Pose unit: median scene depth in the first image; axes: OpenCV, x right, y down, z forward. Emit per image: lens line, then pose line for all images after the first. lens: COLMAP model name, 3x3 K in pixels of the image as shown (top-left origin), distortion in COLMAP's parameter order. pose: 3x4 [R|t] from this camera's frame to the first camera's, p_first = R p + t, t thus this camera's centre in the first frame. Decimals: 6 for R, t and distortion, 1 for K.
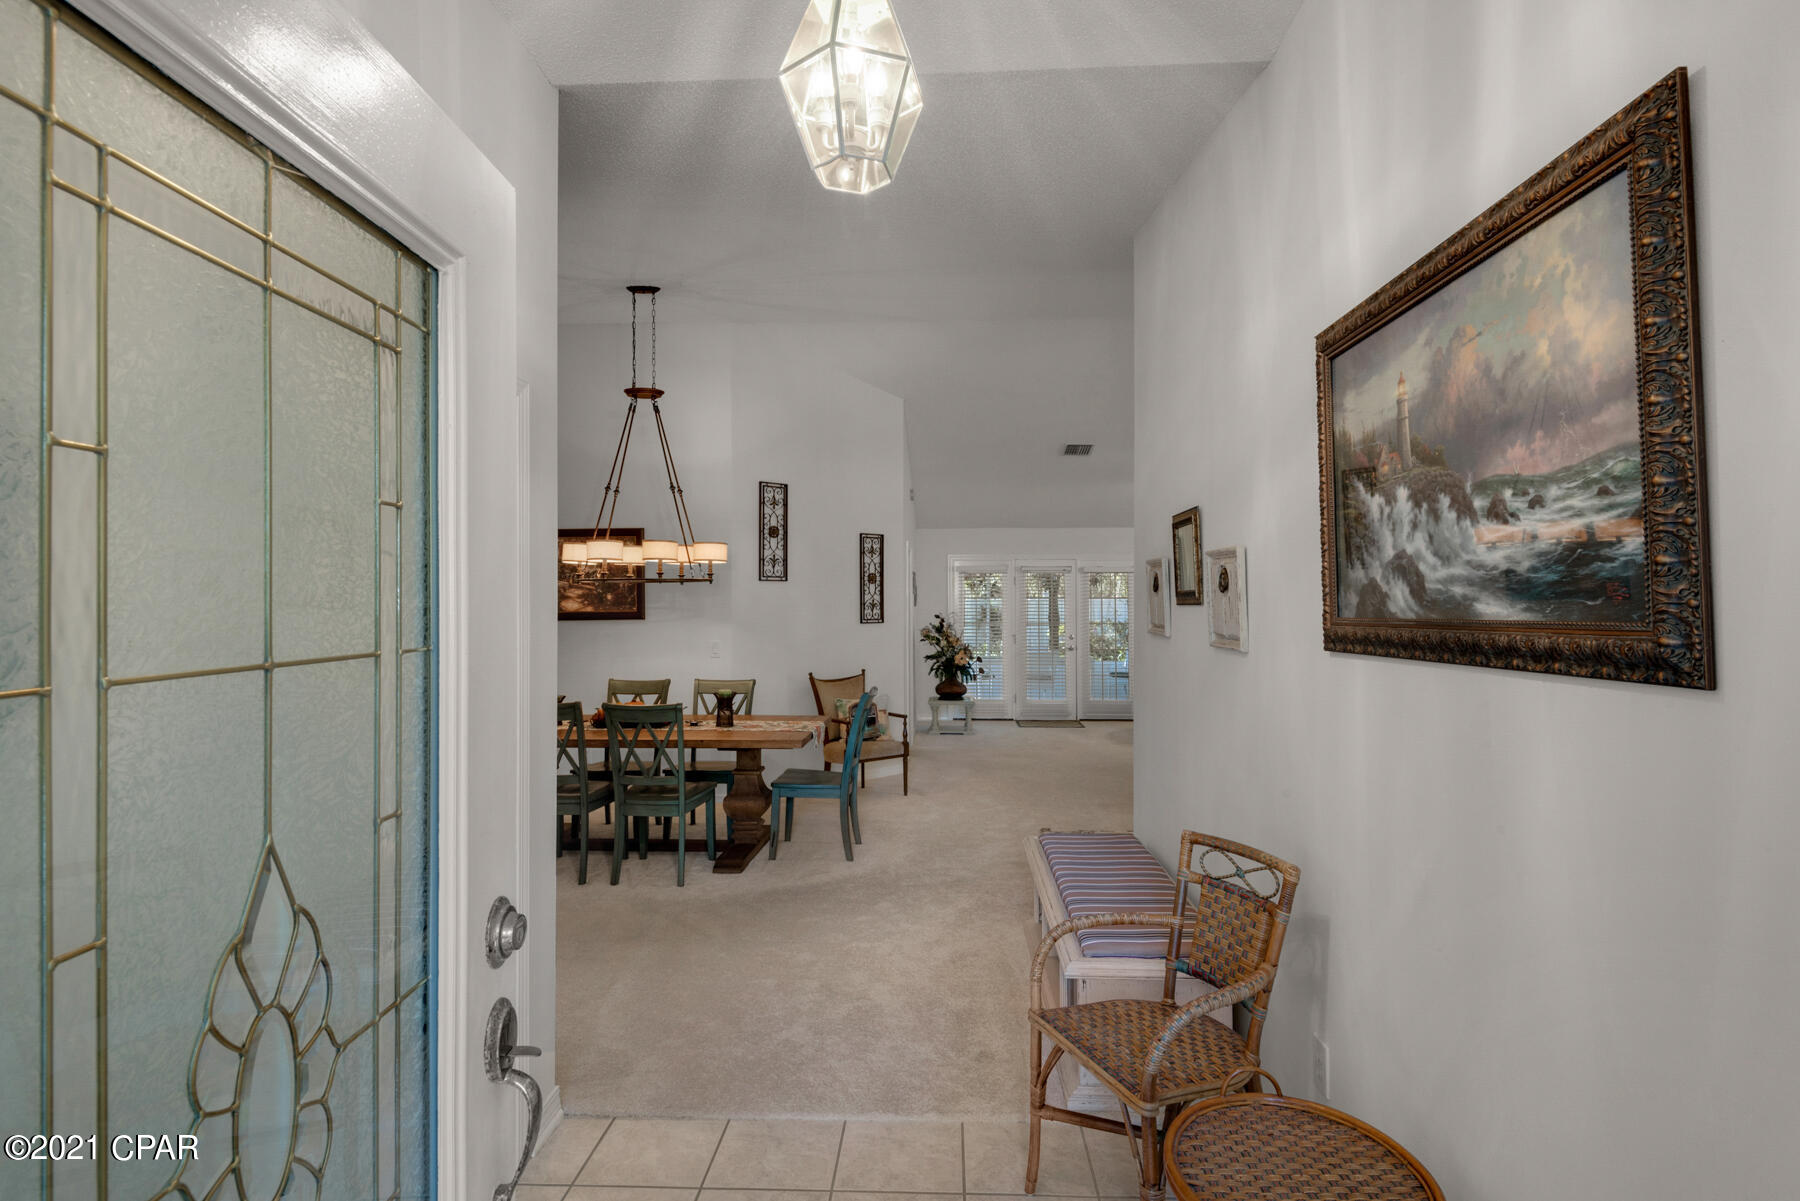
lens RADIAL K [[884.5, 0, 903.4], [0, 884.5, 596.6], [0, 0, 1]] dist [0.011899, -0.001050]
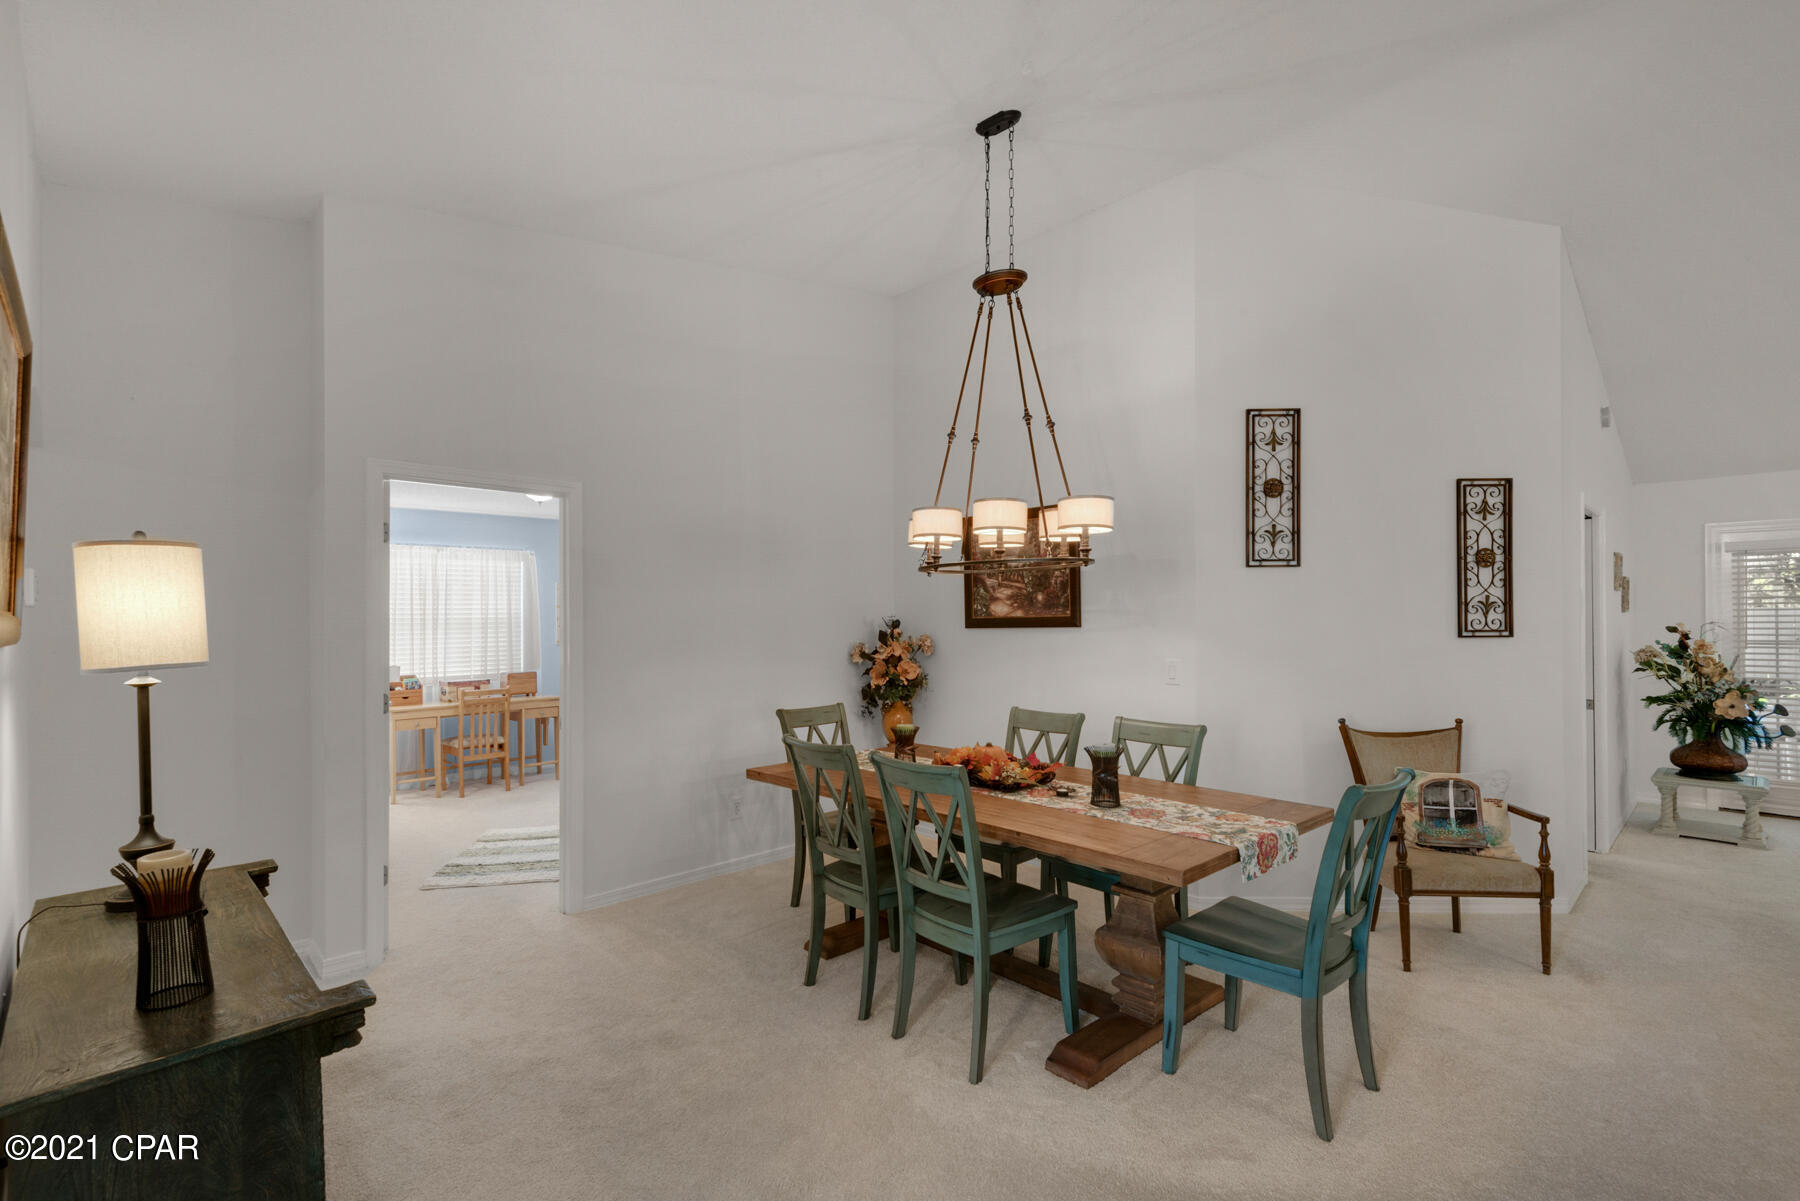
lens RADIAL K [[822.8, 0, 896.0], [0, 822.8, 616.1], [0, 0, 1]] dist [0.019174, -0.011481]
pose [[0.729355, -0.003622, -0.684125, 0.055970], [0.007151, 0.999972, 0.002330, 0.013416], [0.684098, -0.006592, 0.729361, 0.387218]]
